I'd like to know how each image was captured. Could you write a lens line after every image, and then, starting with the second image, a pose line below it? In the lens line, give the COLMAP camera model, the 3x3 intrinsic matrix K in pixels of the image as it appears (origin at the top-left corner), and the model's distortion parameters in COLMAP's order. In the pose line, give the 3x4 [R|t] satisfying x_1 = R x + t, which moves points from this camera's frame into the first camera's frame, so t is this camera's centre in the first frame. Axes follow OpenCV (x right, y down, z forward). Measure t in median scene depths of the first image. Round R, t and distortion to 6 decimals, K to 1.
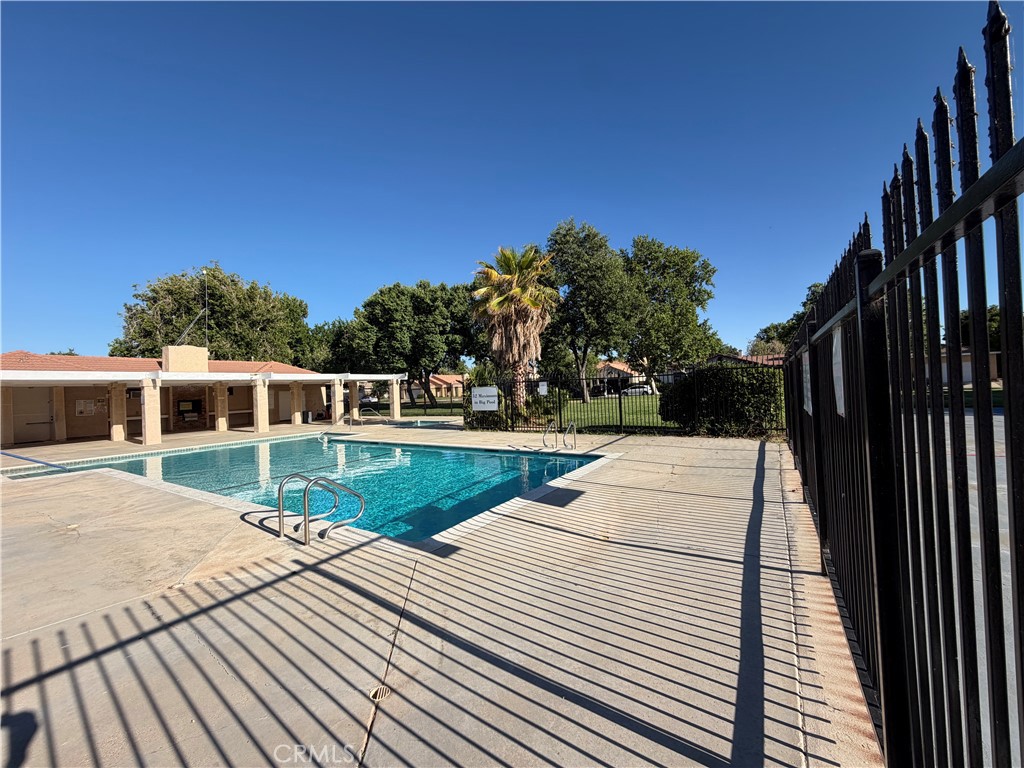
lens RADIAL K [[411.4, 0, 512.3], [0, 411.4, 384.1], [0, 0, 1]] dist [-0.004335, -0.000339]
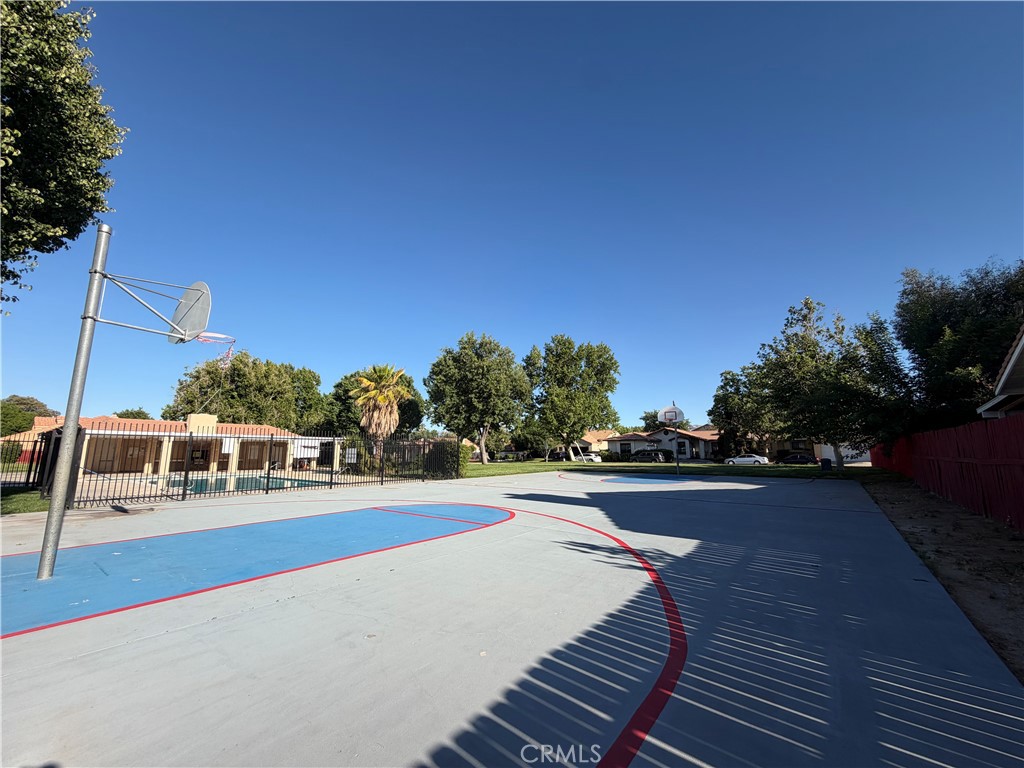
lens RADIAL K [[411.4, 0, 513.9], [0, 411.4, 382.0], [0, 0, 1]] dist [-0.004335, -0.000339]
pose [[0.995200, 0.022300, -0.095293, 0.380078], [-0.037130, 0.986929, -0.156820, -0.011335], [0.090550, 0.159605, 0.983019, -0.314867]]
